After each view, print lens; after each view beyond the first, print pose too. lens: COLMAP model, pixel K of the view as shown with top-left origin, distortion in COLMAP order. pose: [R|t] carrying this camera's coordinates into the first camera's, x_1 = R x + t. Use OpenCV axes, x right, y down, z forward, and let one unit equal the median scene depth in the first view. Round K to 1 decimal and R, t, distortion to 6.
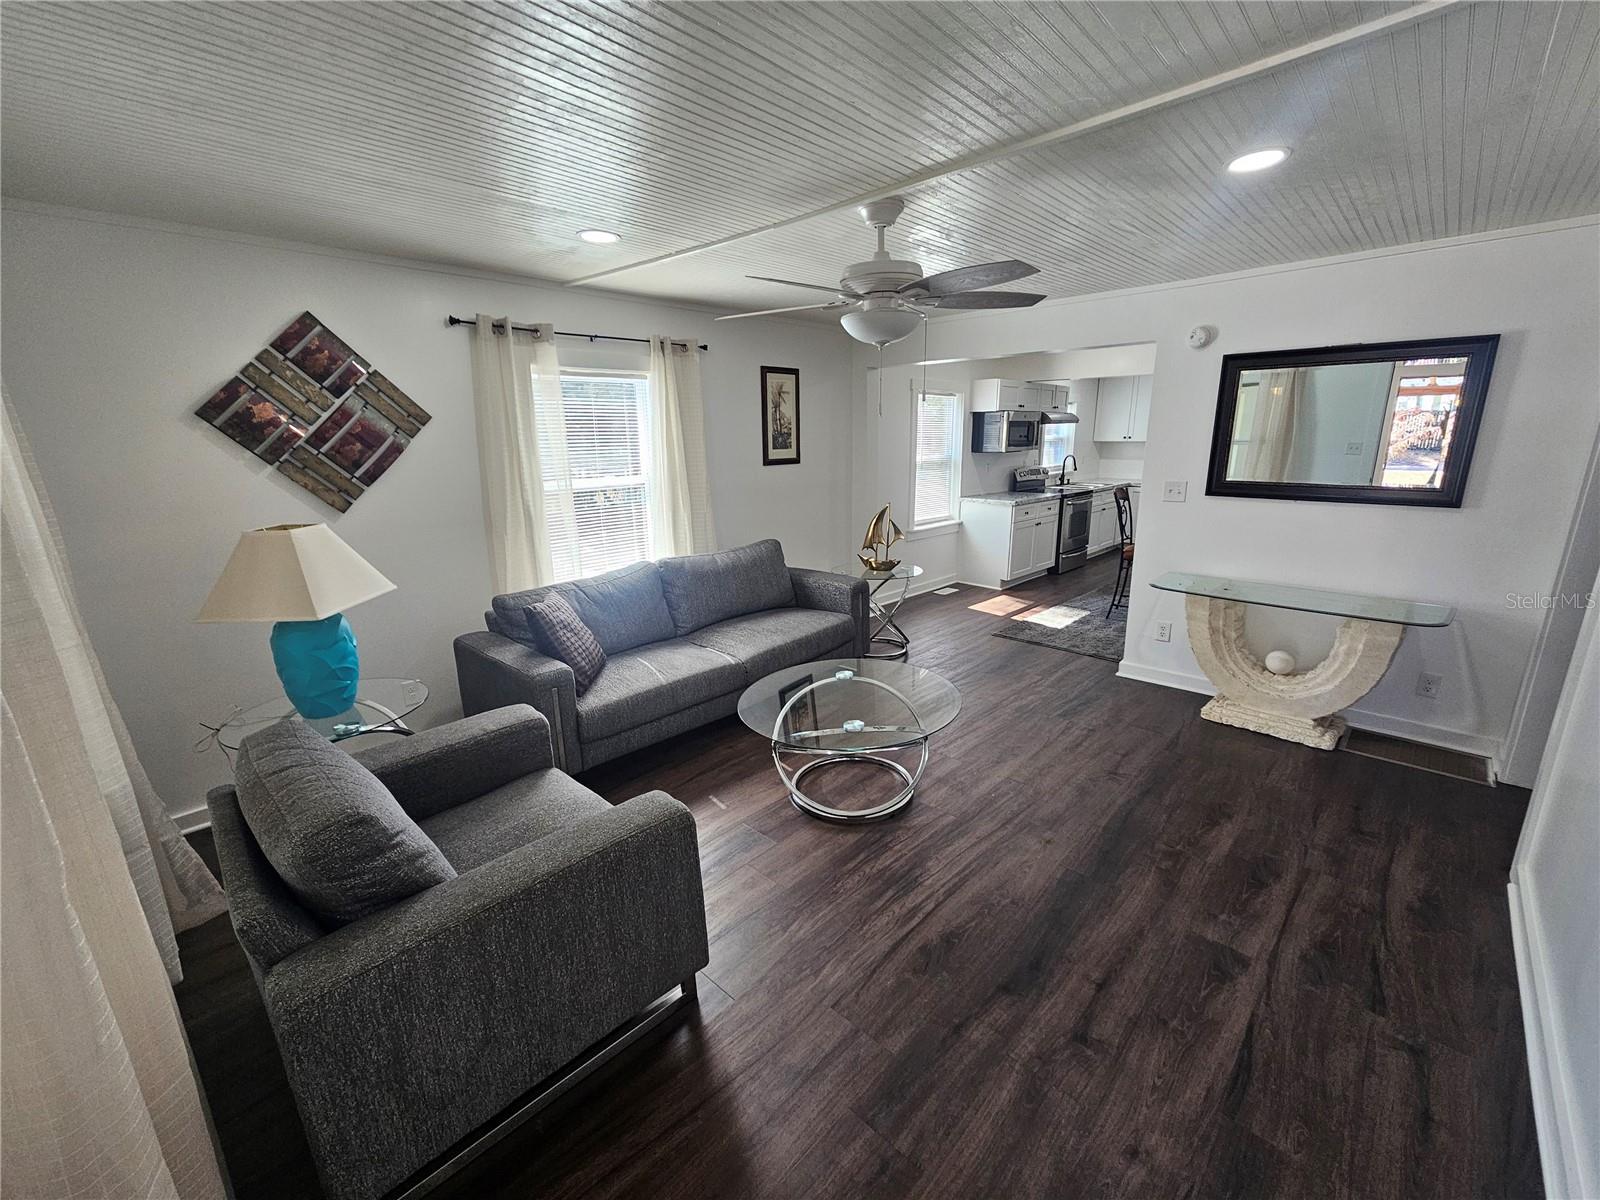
lens RADIAL K [[665.1, 0, 809.5], [0, 665.1, 597.9], [0, 0, 1]] dist [0.000422, 0.000007]
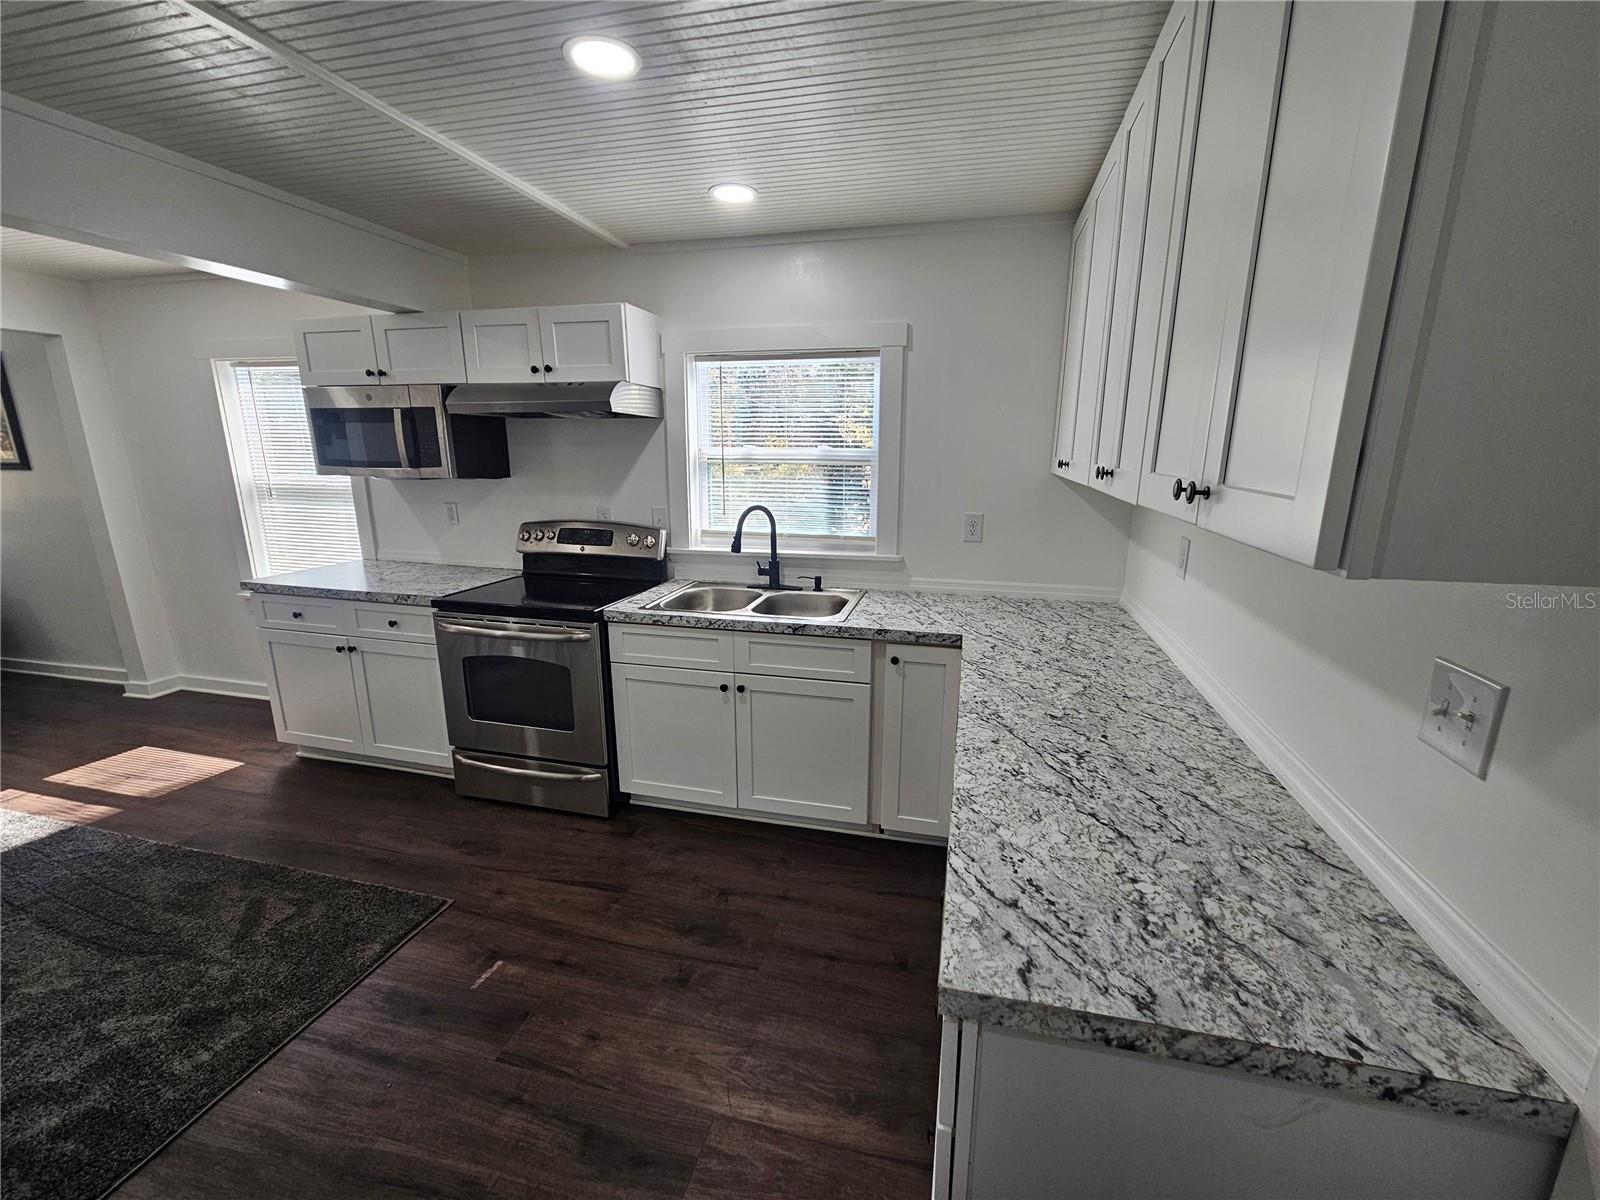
lens RADIAL K [[662.8, 0, 809.8], [0, 662.8, 602.2], [0, 0, 1]] dist [-0.000310, 0.001279]
pose [[0.498295, 0.219502, -0.838762, 1.732534], [-0.218208, 0.968031, 0.123697, -0.531875], [0.839099, 0.121387, 0.530262, 2.097399]]
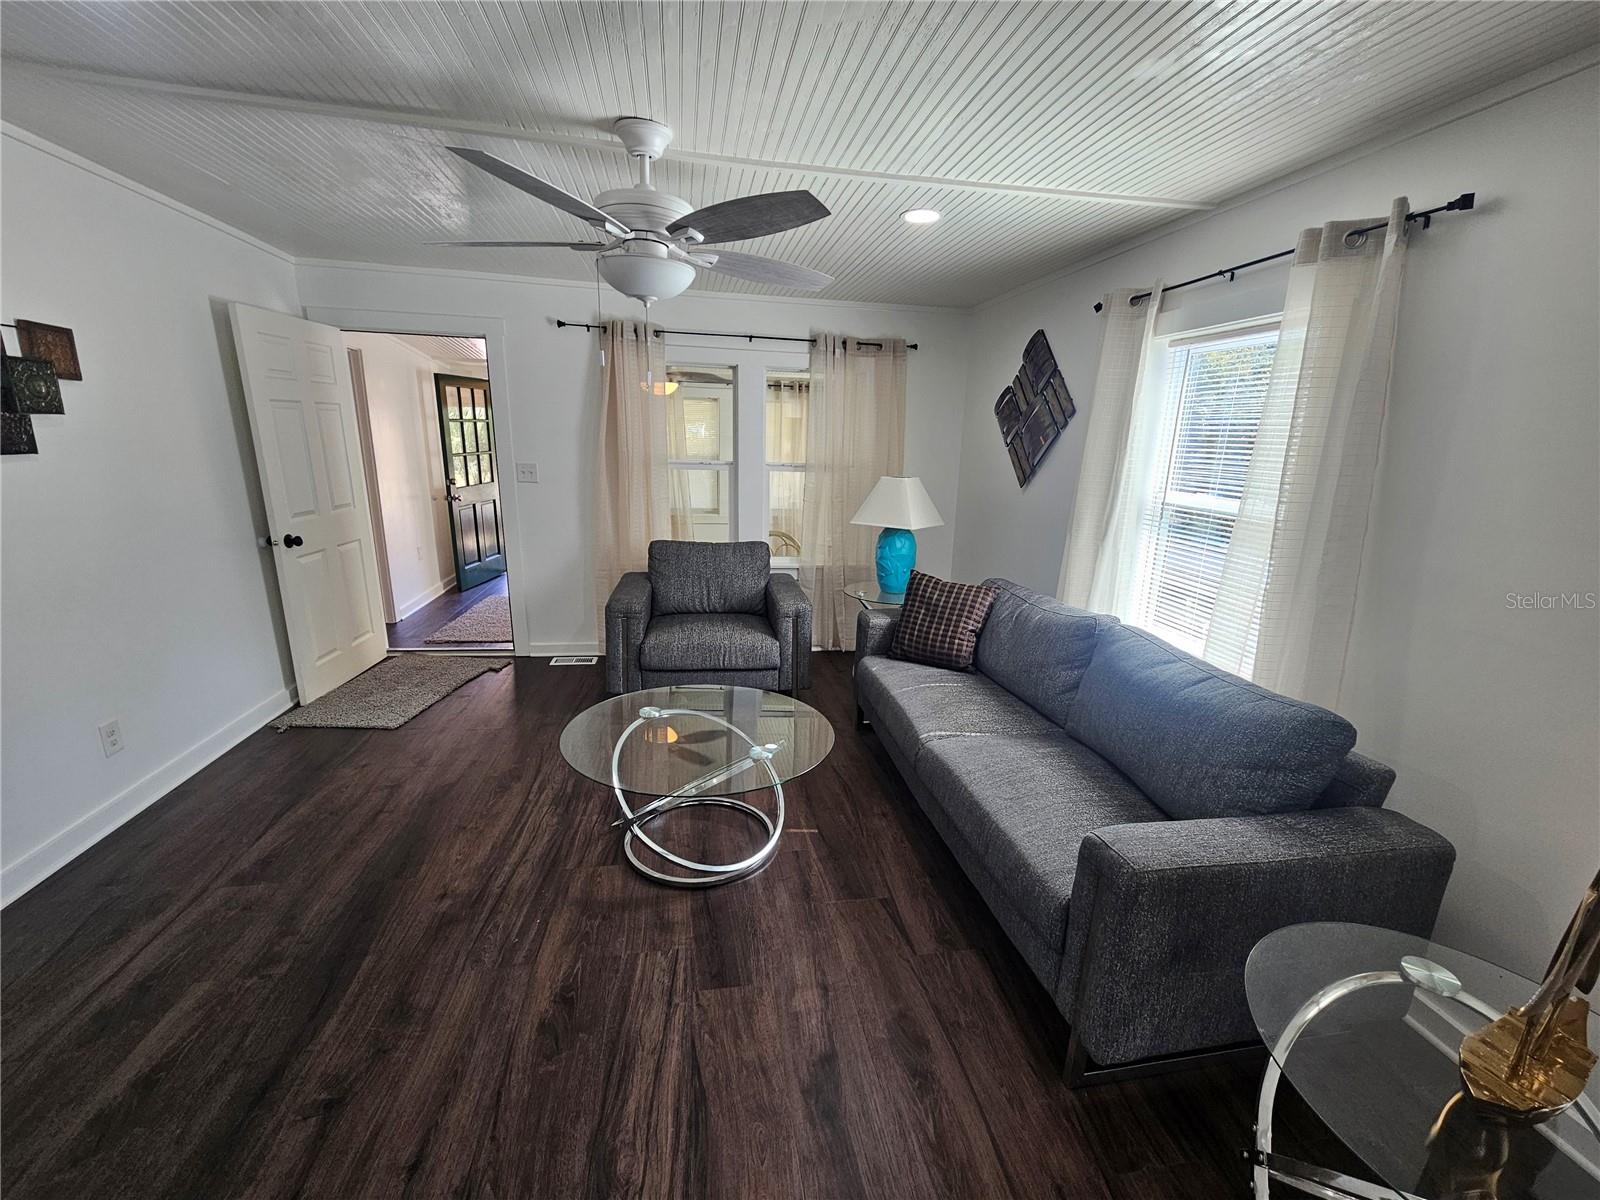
lens RADIAL K [[642.0, 0, 806.0], [0, 642.0, 599.5], [0, 0, 1]] dist [0.000554, 0.000311]
pose [[-0.583520, 0.196099, -0.788067, 0.528552], [-0.219050, 0.896434, 0.385258, -0.303352], [0.781999, 0.397432, -0.480131, 1.287047]]
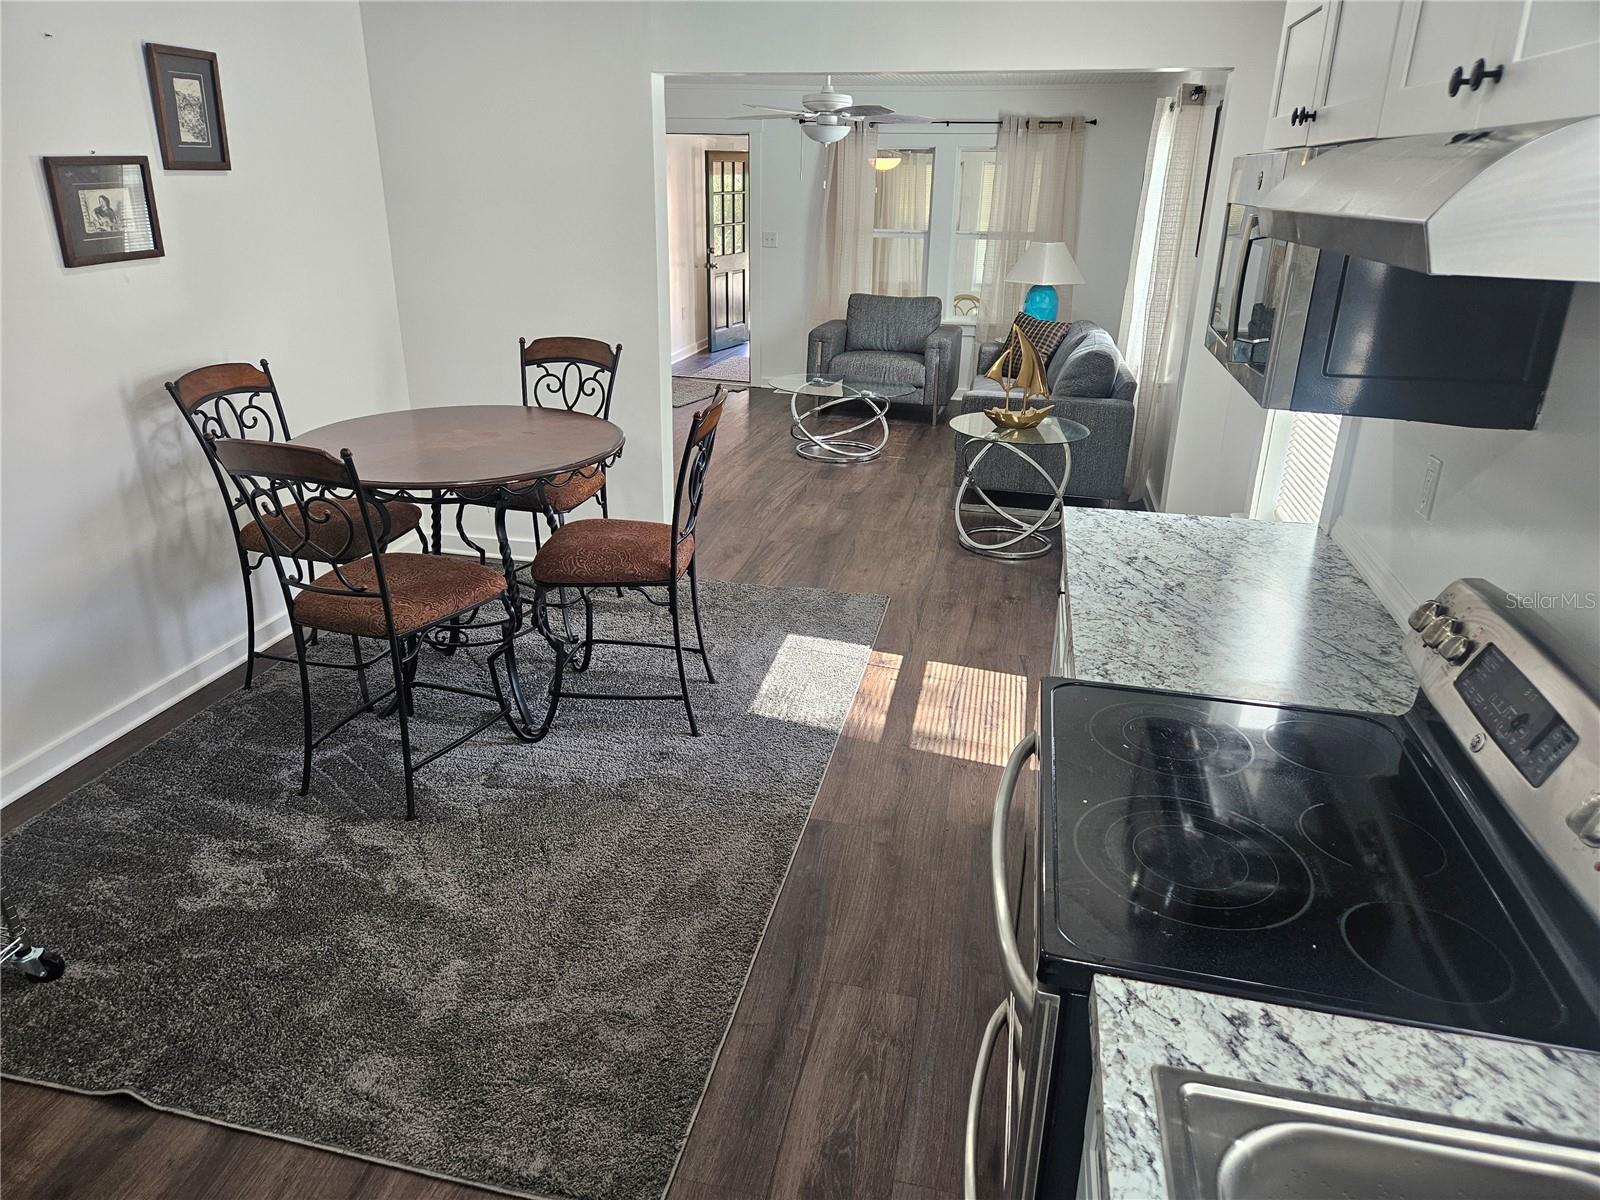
lens RADIAL K [[1073.5, 0, 786.2], [0, 1073.5, 603.8], [0, 0, 1]] dist [0.081627, -0.077310]
pose [[-0.856604, 0.190800, -0.479401, 1.200825], [-0.126833, 0.822746, 0.554078, -0.655720], [0.500143, 0.535430, -0.680568, 2.431766]]
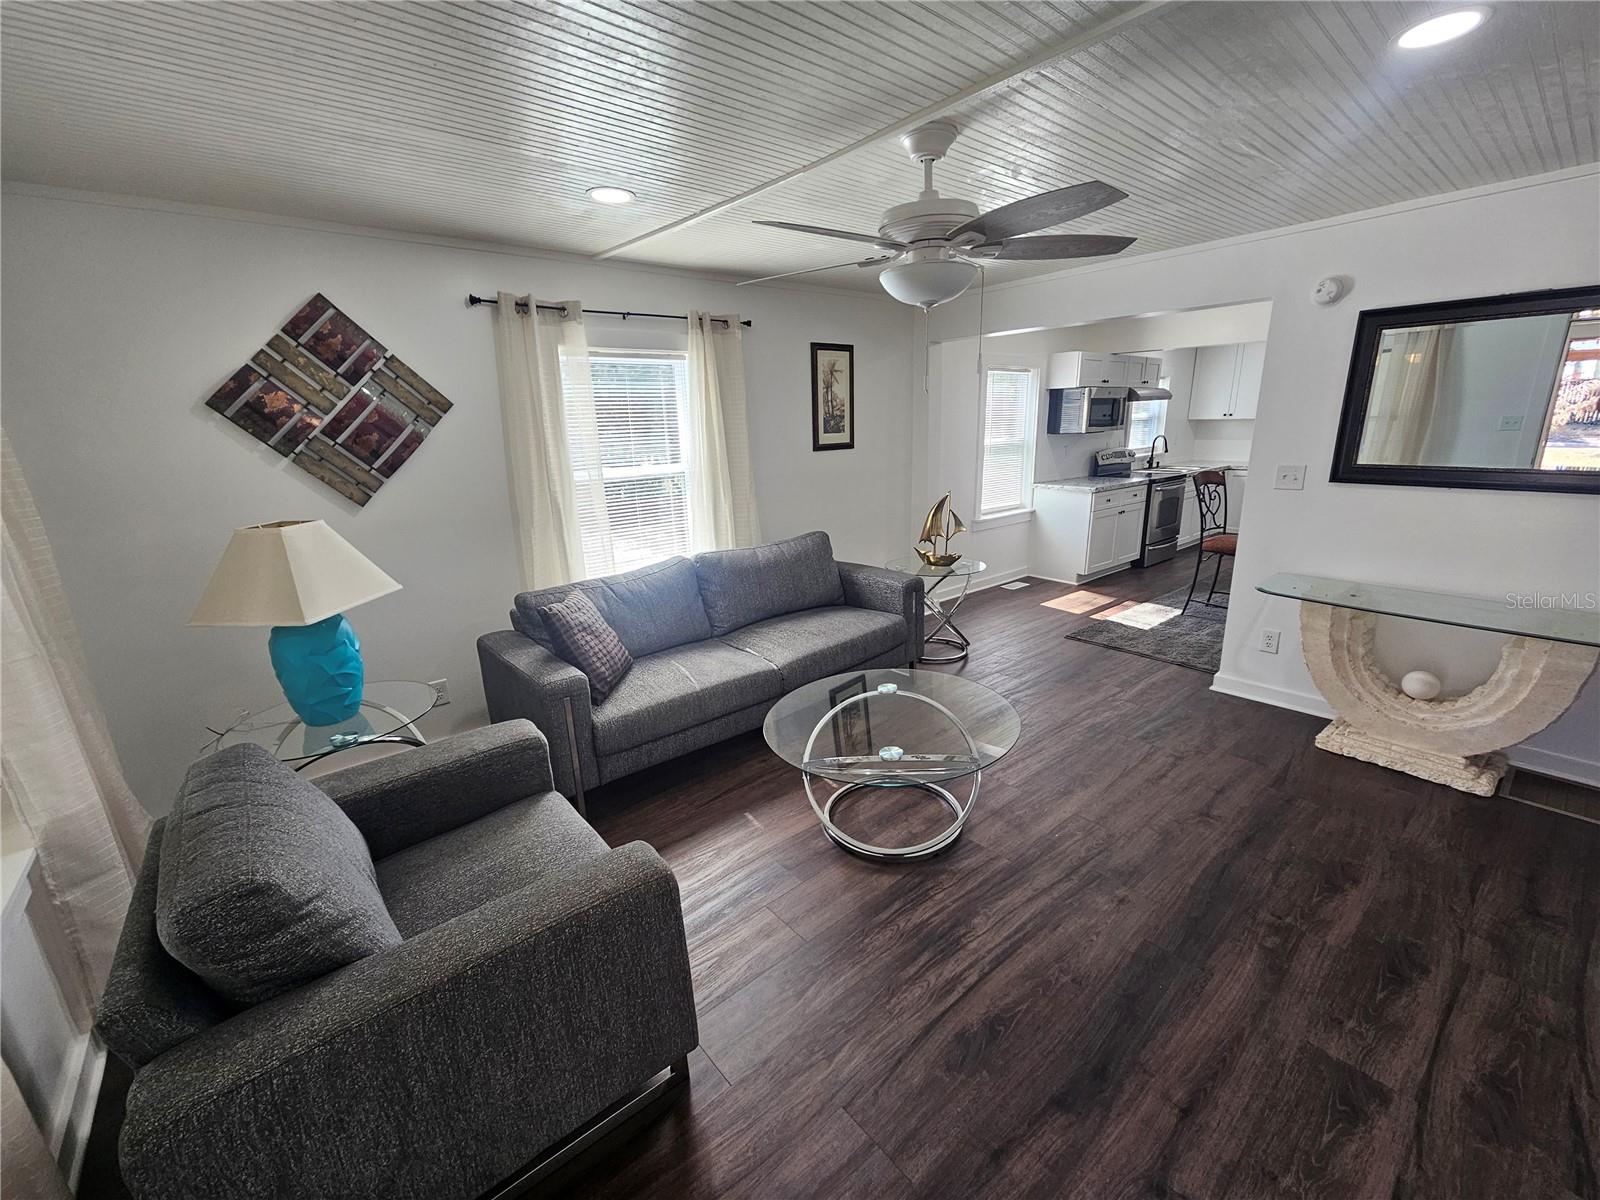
lens RADIAL K [[662.8, 0, 809.8], [0, 662.8, 602.2], [0, 0, 1]] dist [-0.000310, 0.001279]
pose [[0.994155, 0.014023, -0.107052, 0.042372], [-0.010828, 0.999480, 0.030367, -0.024901], [0.107422, -0.029031, 0.993790, 0.112618]]
